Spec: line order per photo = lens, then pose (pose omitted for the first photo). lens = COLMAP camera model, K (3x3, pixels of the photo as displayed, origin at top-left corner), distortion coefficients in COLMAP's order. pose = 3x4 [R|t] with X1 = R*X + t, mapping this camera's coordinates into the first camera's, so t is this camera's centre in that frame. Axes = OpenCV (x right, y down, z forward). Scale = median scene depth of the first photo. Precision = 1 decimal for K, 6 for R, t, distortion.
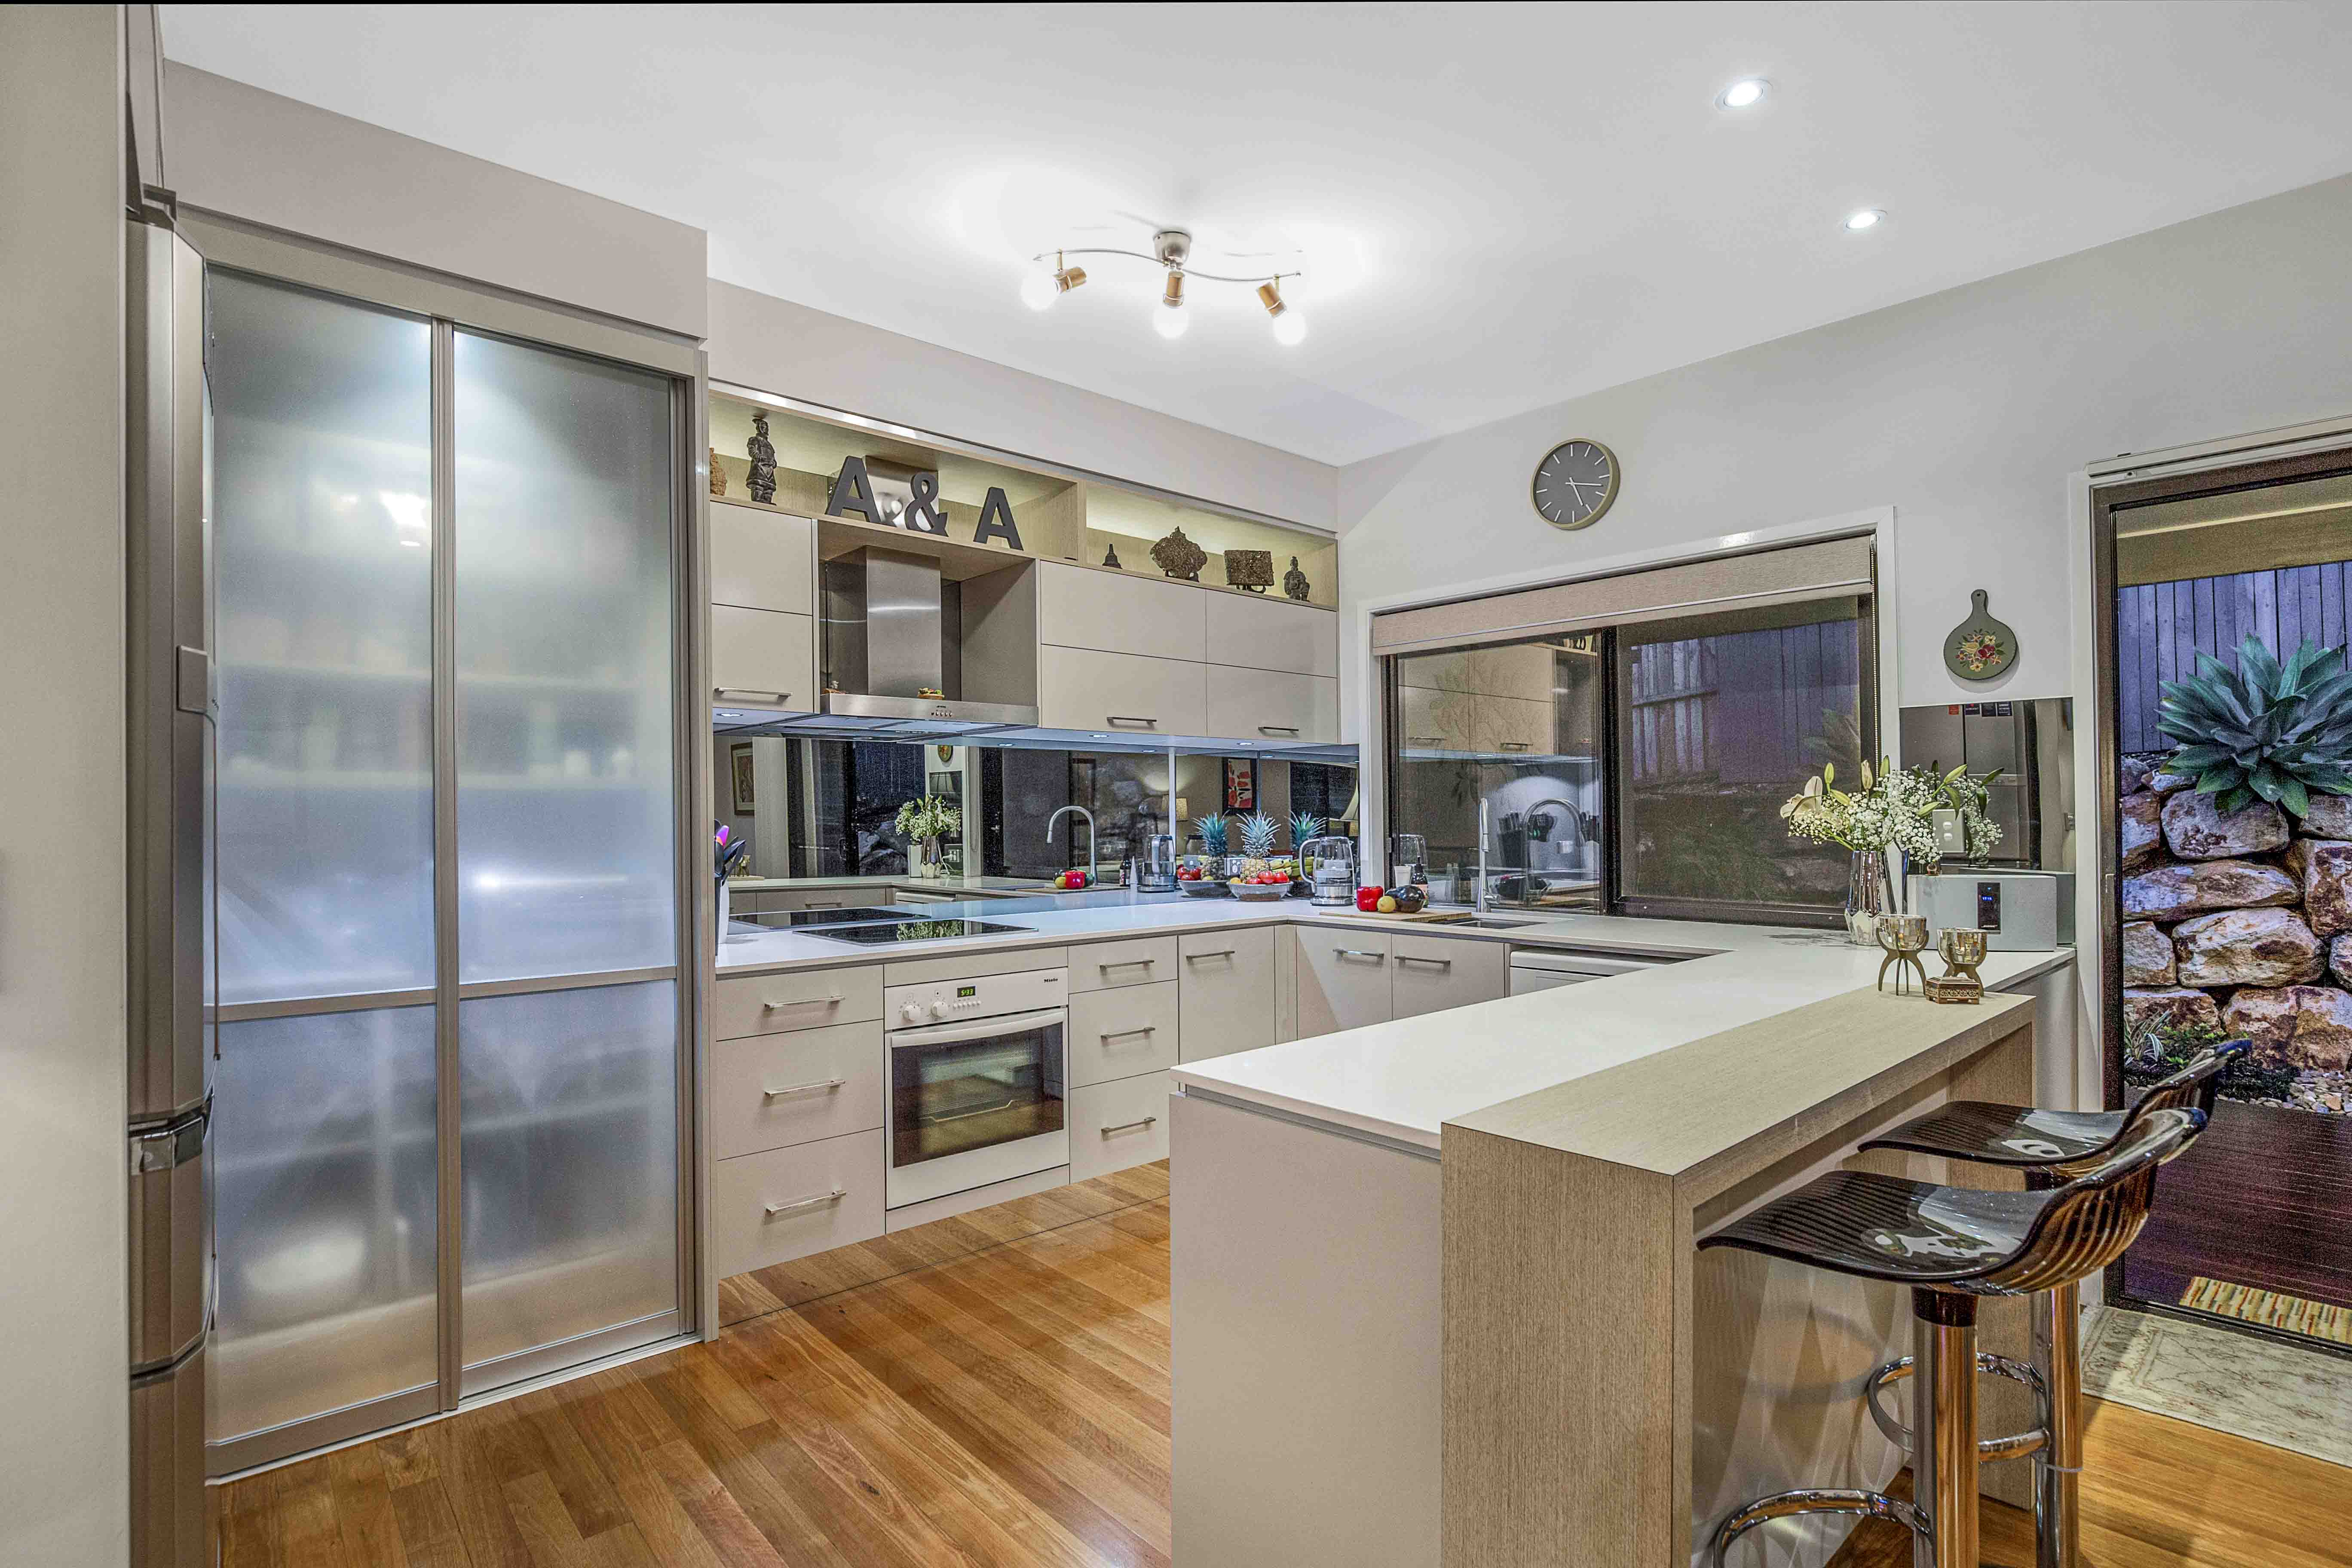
lens RADIAL K [[1093.7, 0, 1141.0], [0, 1093.7, 820.4], [0, 0, 1]] dist [-0.021900, 0.000558]
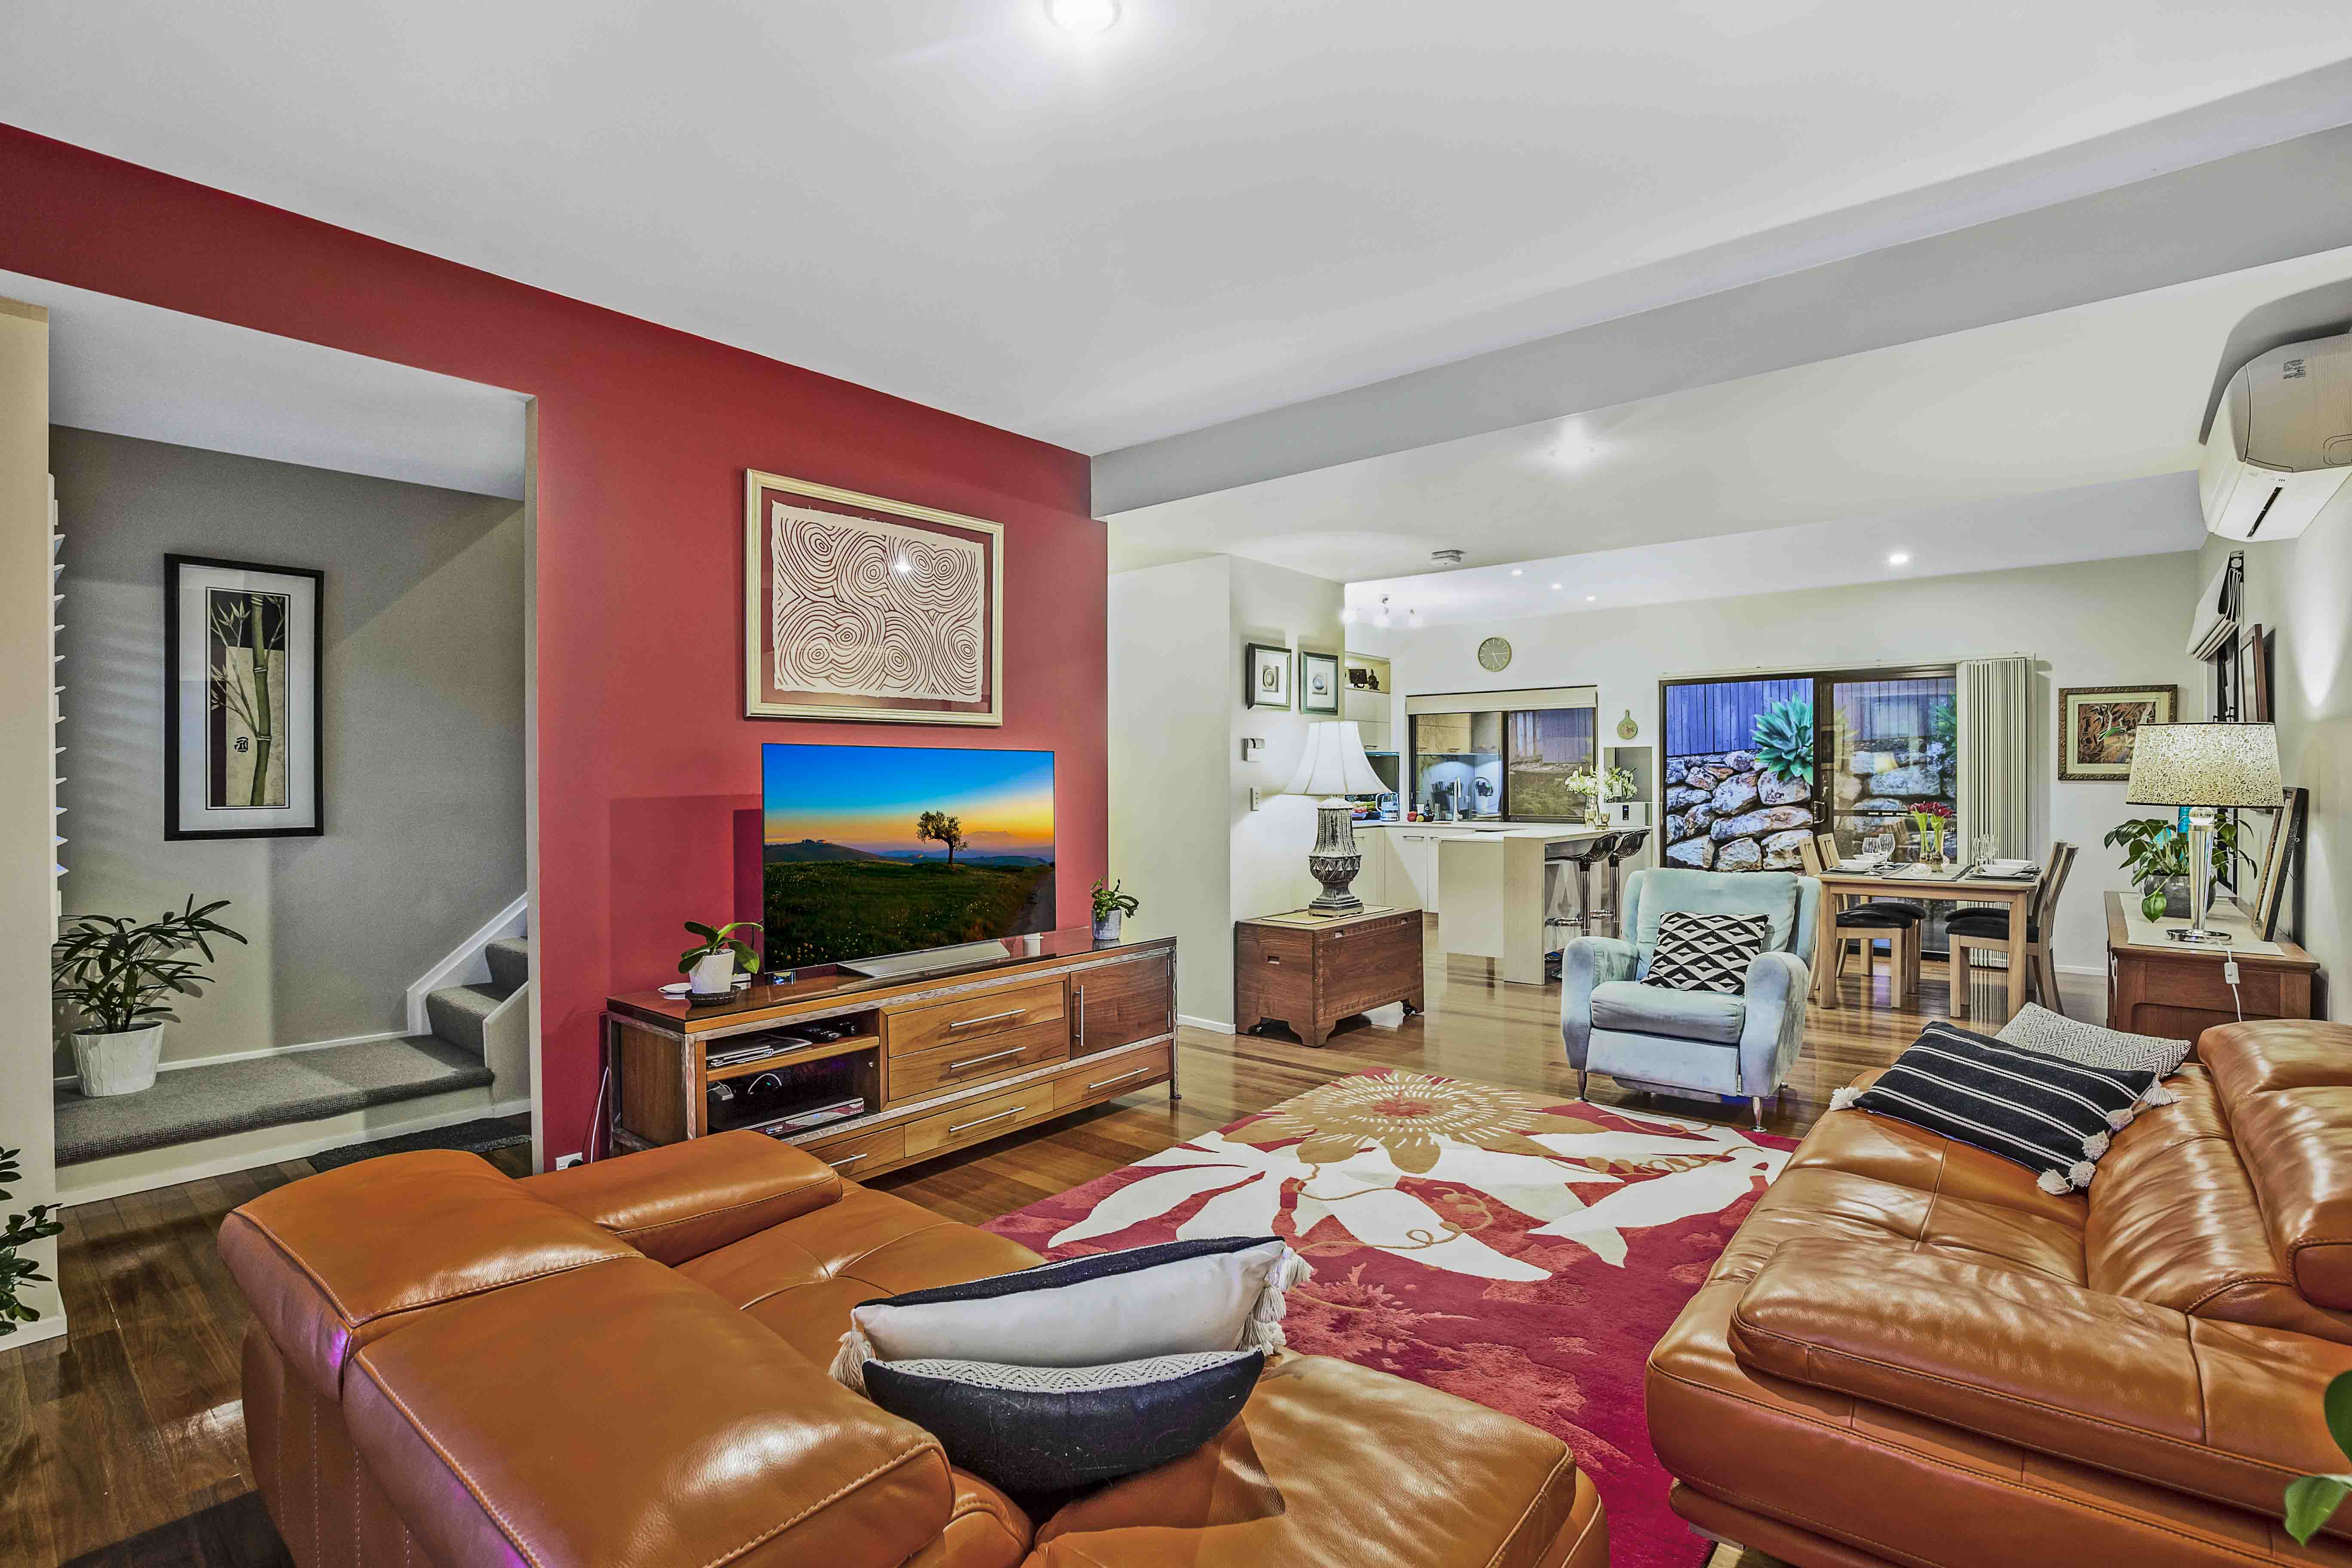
lens RADIAL K [[1093.7, 0, 1218.3], [0, 1093.7, 796.8], [0, 0, 1]] dist [-0.021900, 0.000558]
pose [[0.979821, -0.001075, 0.199876, -0.903310], [-0.001082, 0.999942, 0.010682, 0.000545], [-0.199876, -0.010683, 0.979763, -1.669023]]
